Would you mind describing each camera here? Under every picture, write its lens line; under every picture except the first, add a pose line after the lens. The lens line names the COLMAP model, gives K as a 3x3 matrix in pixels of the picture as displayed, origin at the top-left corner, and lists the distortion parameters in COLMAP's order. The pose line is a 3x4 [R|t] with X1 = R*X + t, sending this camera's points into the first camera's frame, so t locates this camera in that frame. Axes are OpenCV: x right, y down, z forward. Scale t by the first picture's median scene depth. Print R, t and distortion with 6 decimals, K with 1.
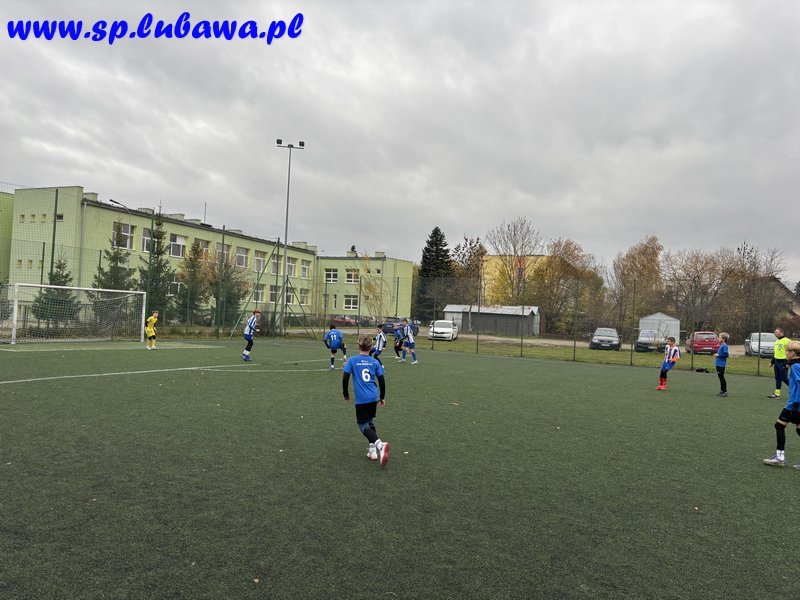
lens RADIAL K [[588.9, 0, 400.0], [0, 588.9, 300.0], [0, 0, 1]] dist [-0.000245, -0.010597]
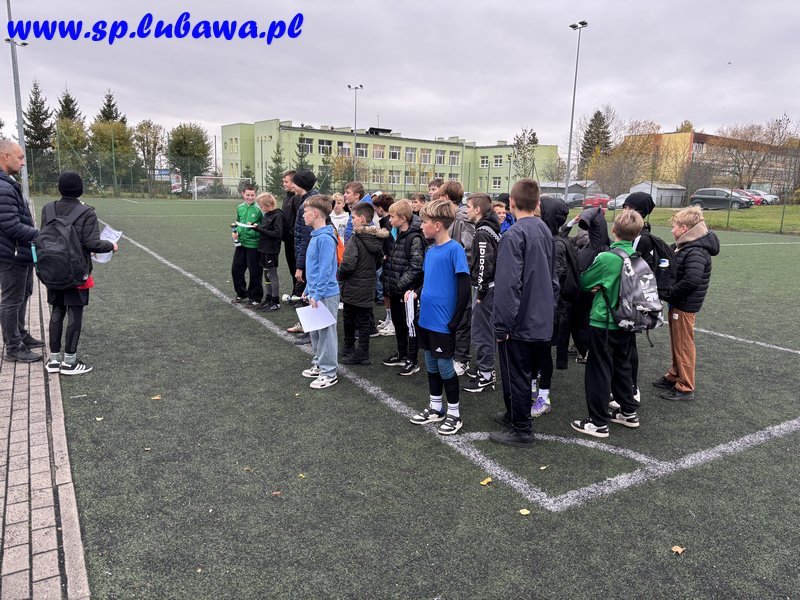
lens RADIAL K [[586.2, 0, 414.2], [0, 586.2, 301.2], [0, 0, 1]] dist [0.010914, -0.000810]
pose [[0.886990, 0.059867, -0.457891, 0.446137], [0.030228, 0.981907, 0.186935, 0.016710], [0.460798, -0.179651, 0.869132, -0.287628]]
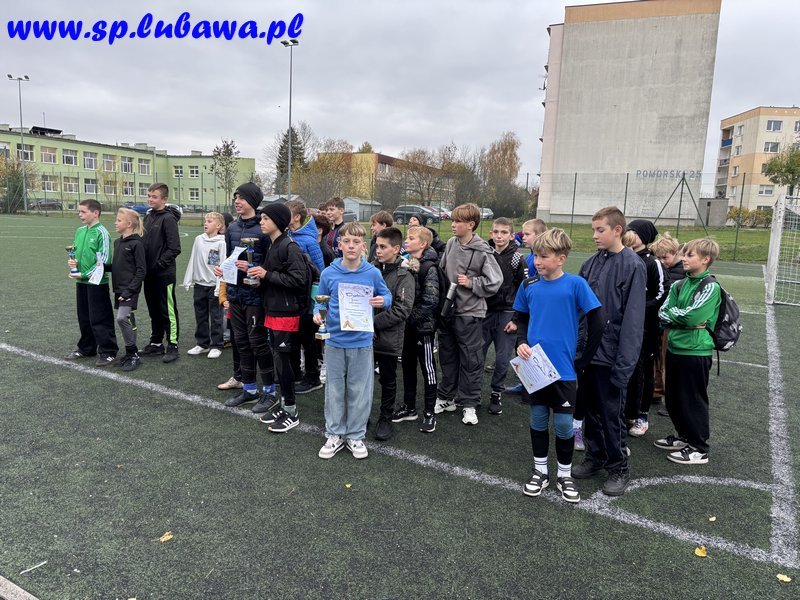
lens RADIAL K [[588.9, 0, 400.0], [0, 588.9, 300.0], [0, 0, 1]] dist [-0.000245, -0.010597]
pose [[0.999948, -0.009323, 0.004035, 0.418307], [0.008484, 0.984879, 0.173036, 0.015459], [-0.005587, -0.172992, 0.984907, -0.285128]]
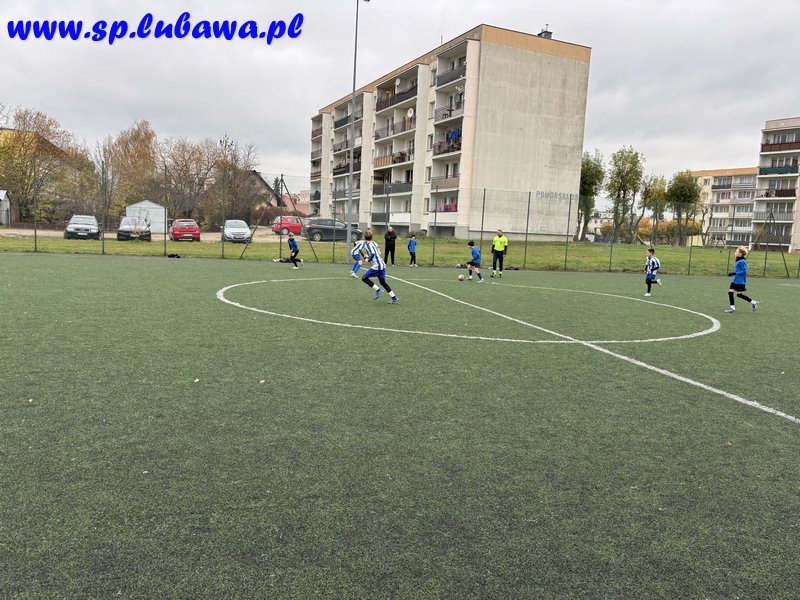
lens RADIAL K [[588.9, 0, 400.0], [0, 588.9, 300.0], [0, 0, 1]] dist [-0.000245, -0.010597]
pose [[0.701906, -0.095690, 0.705813, 0.030277], [-0.036170, 0.984868, 0.169492, 0.003623], [-0.711351, -0.144497, 0.687823, 0.001593]]
